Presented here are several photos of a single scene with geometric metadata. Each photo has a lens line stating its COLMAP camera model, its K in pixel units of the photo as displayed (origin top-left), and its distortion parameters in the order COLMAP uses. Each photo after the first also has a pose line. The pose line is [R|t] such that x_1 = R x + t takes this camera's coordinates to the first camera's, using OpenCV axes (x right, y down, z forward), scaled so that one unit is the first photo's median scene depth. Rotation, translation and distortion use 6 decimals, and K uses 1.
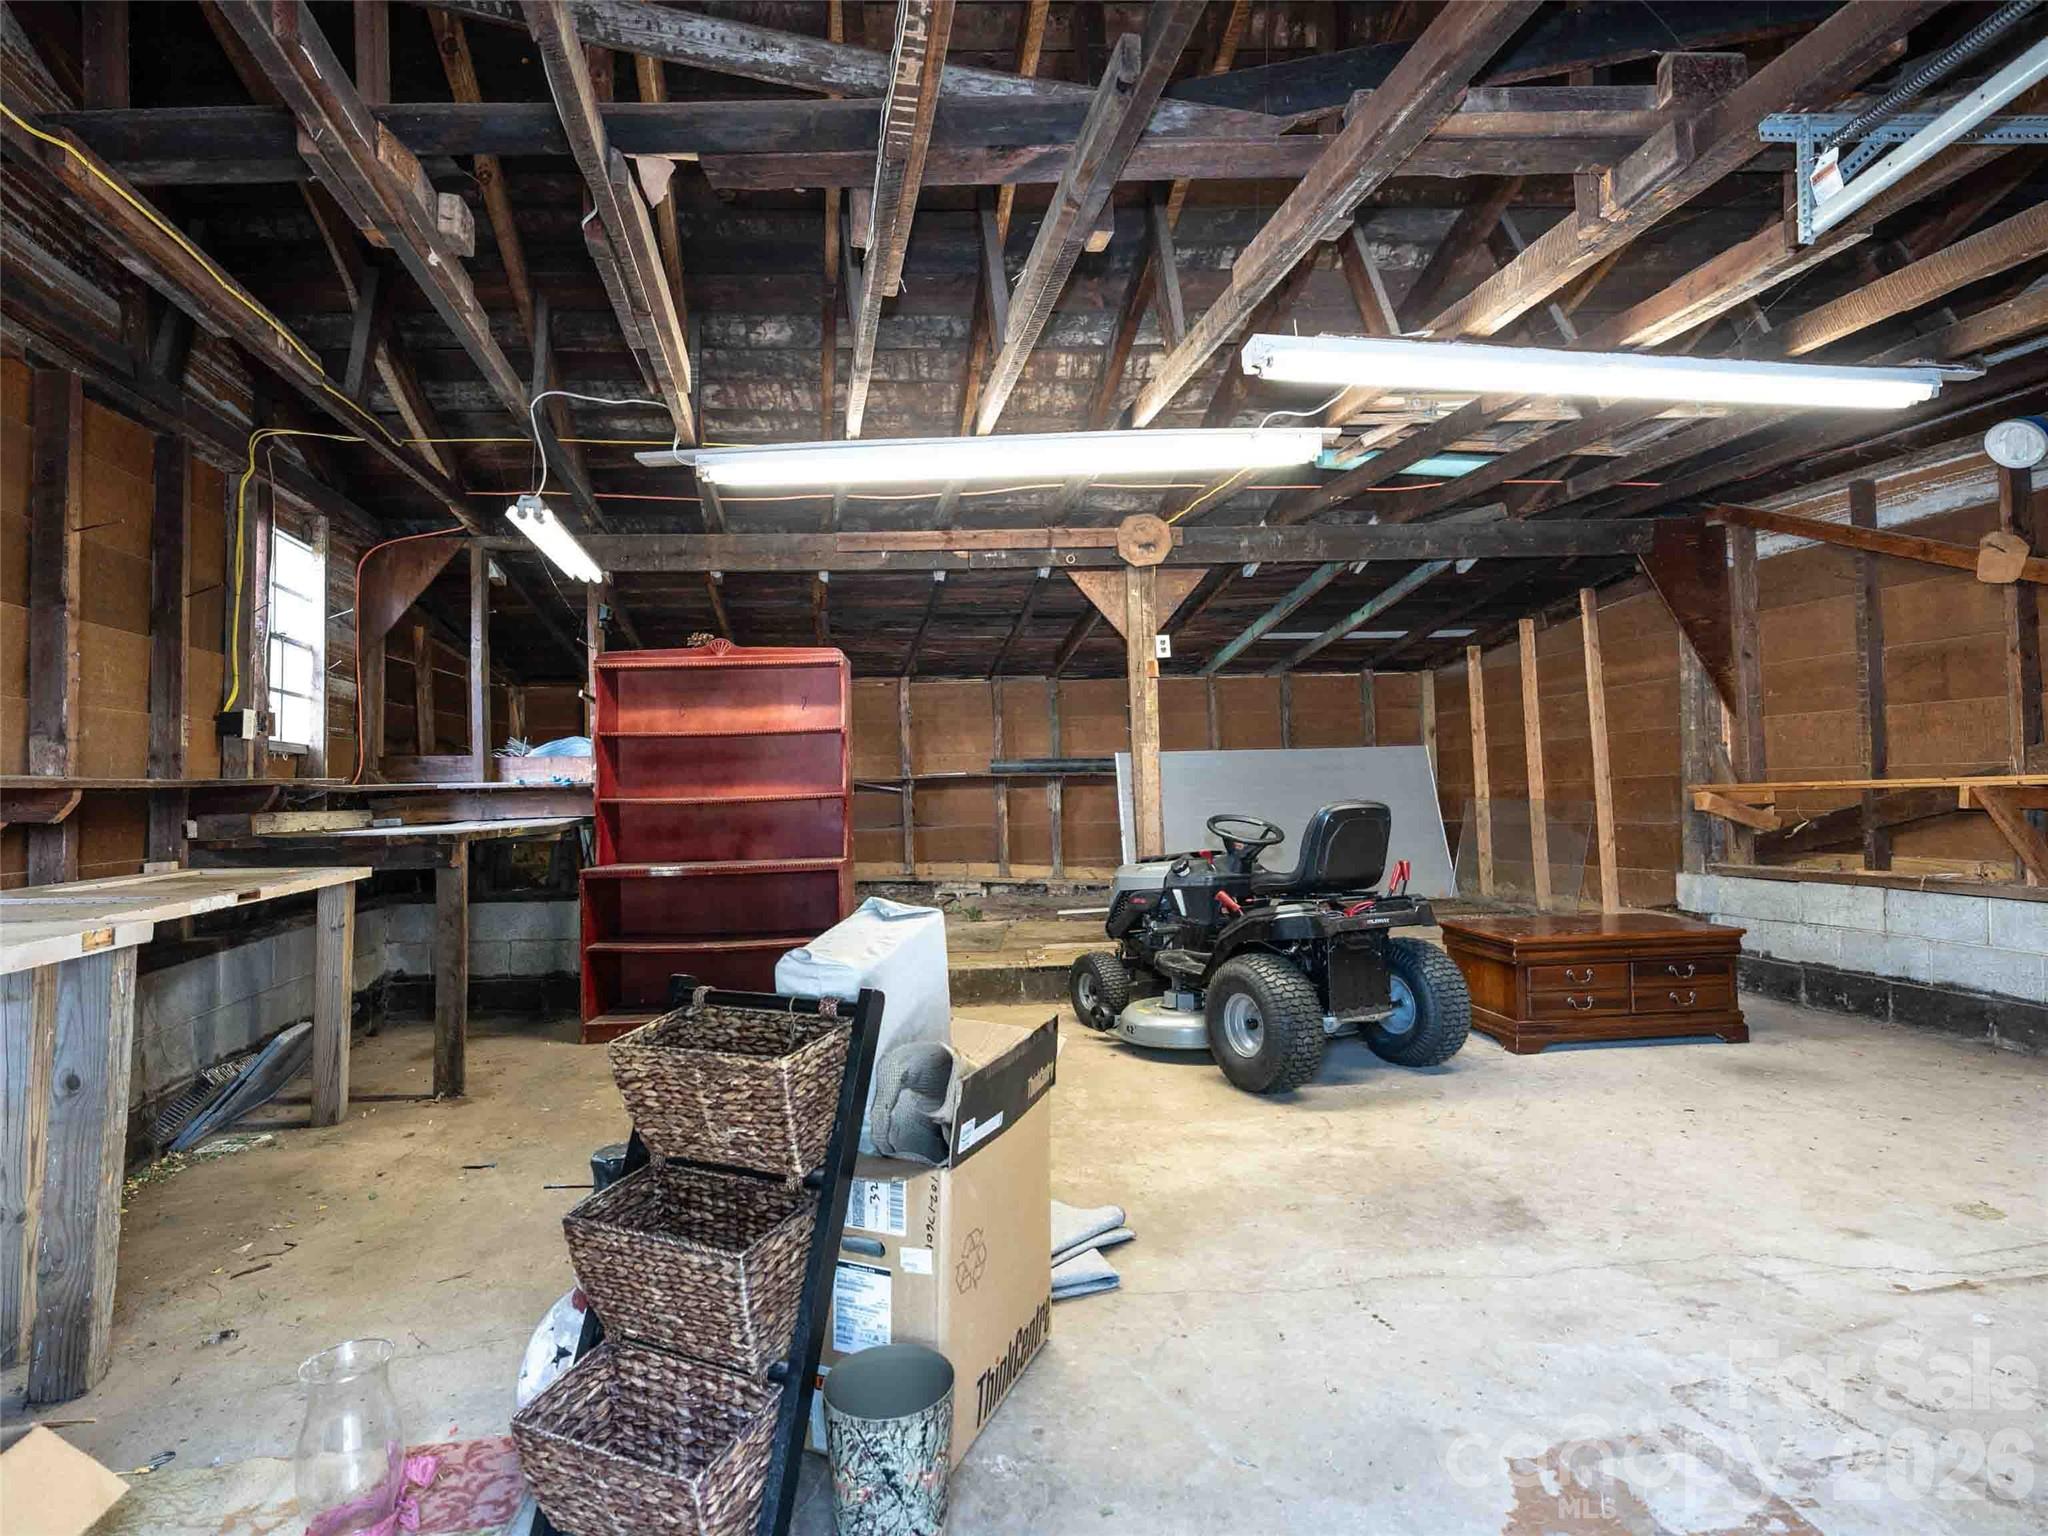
lens RADIAL K [[923.7, 0, 1021.0], [0, 923.7, 766.3], [0, 0, 1]] dist [-0.000234, -0.000919]
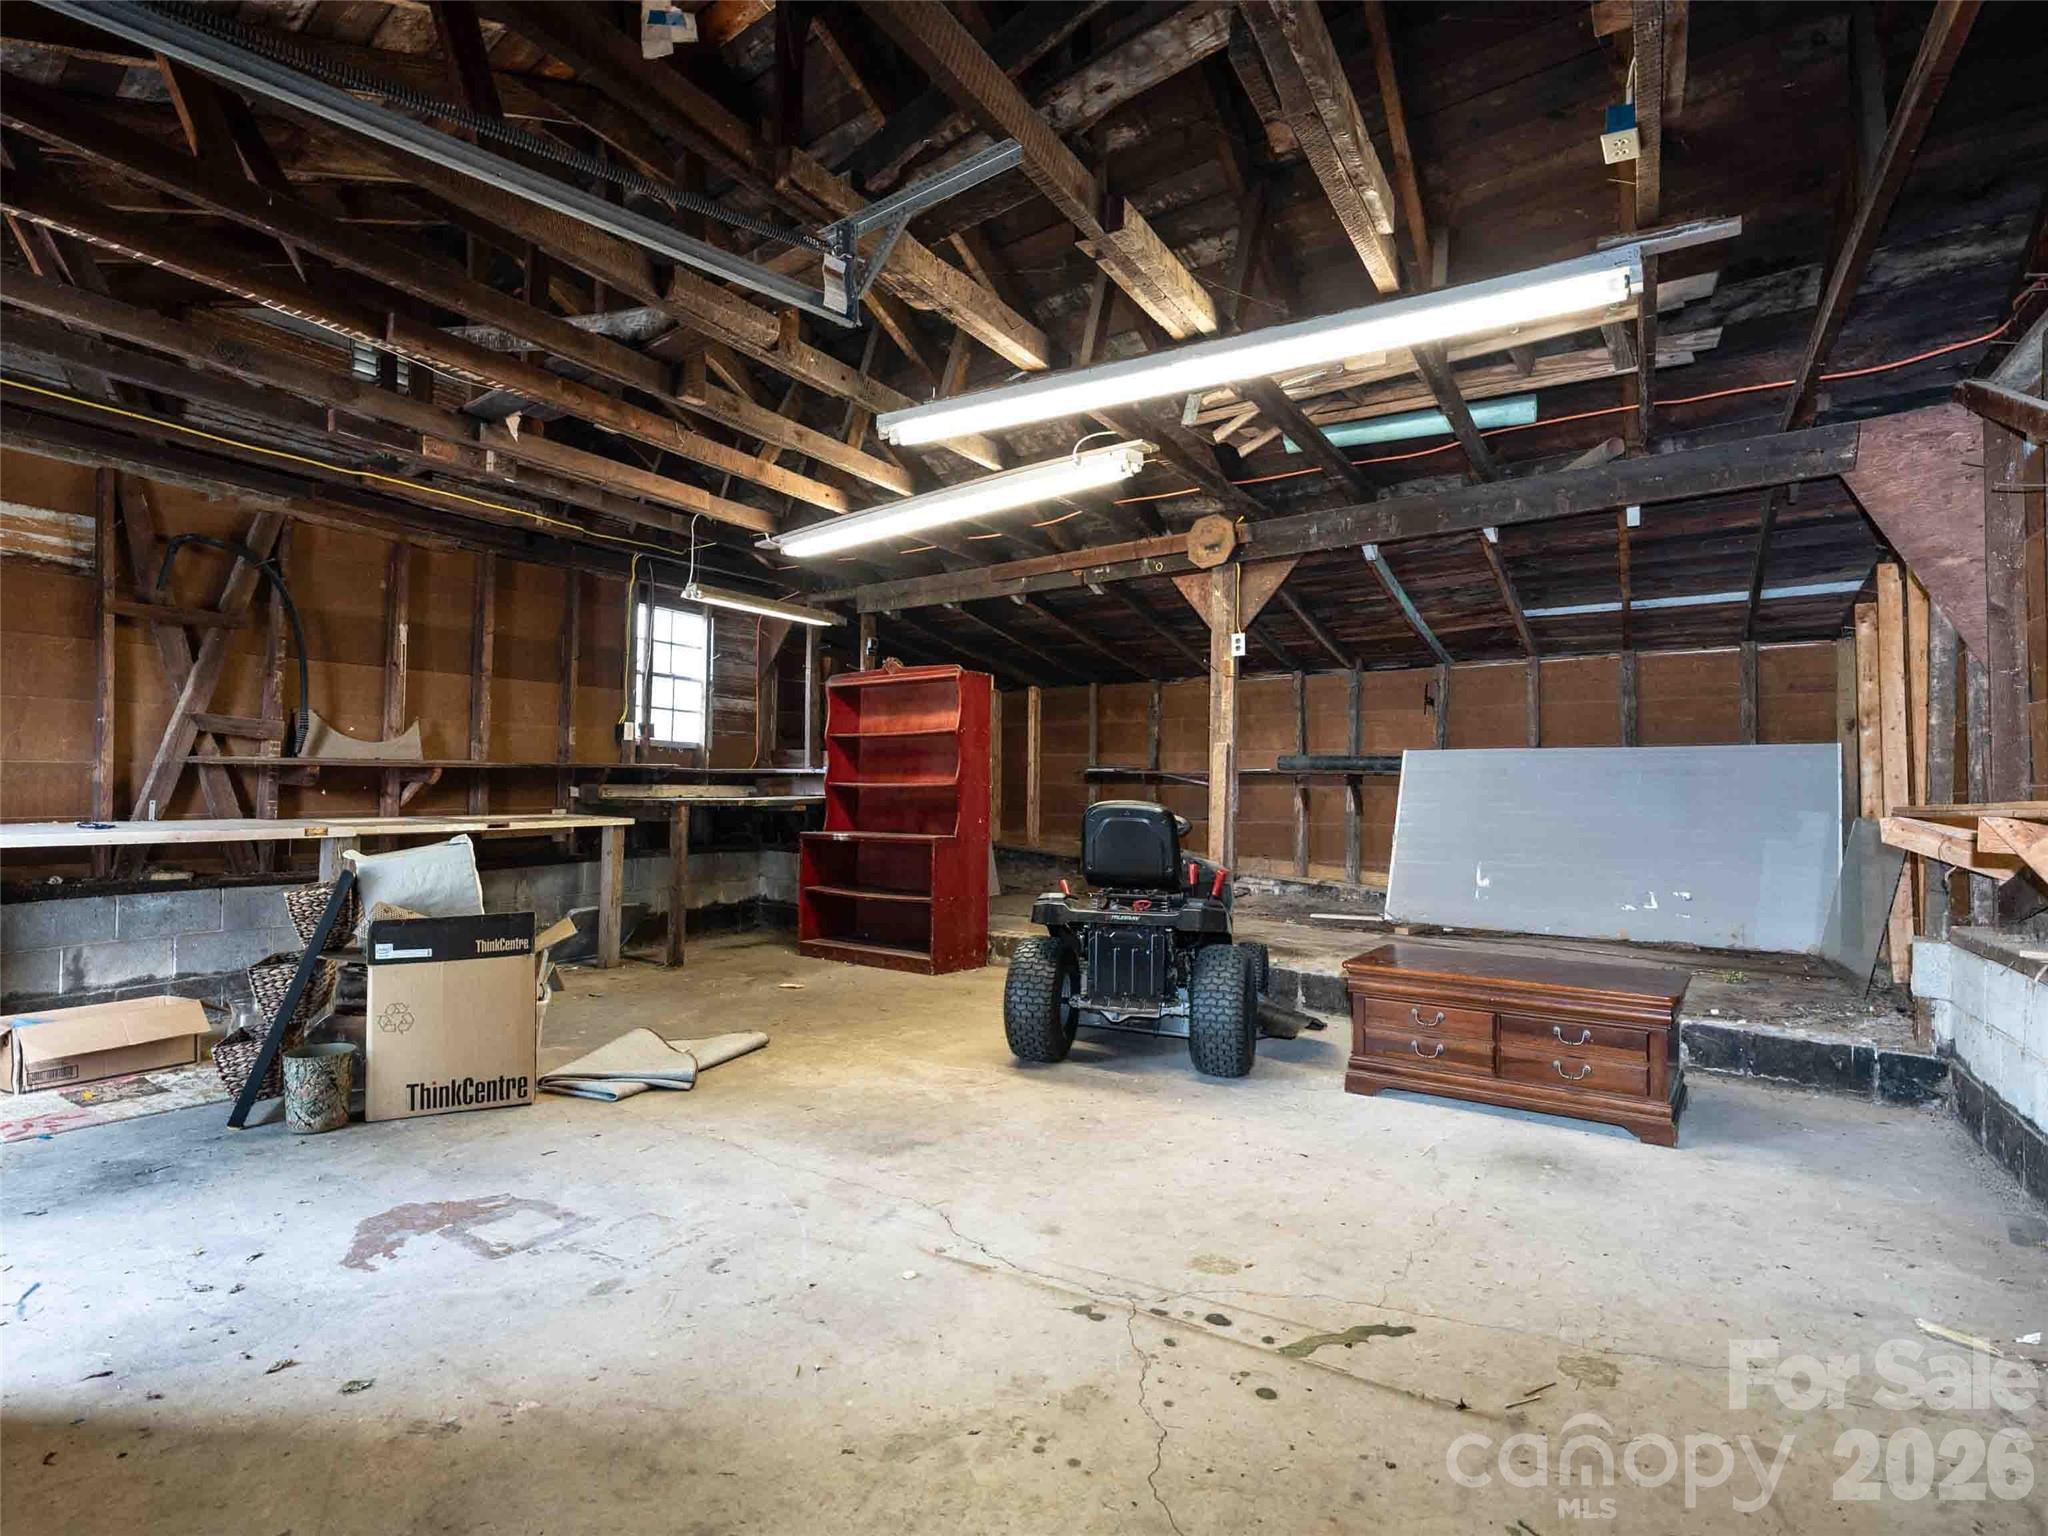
lens RADIAL K [[923.7, 0, 1011.4], [0, 923.7, 770.2], [0, 0, 1]] dist [-0.000234, -0.000919]
pose [[0.802810, 0.019968, -0.595900, 0.592074], [-0.012482, 0.999783, 0.016685, -0.009258], [0.596104, -0.005956, 0.802885, 0.060698]]
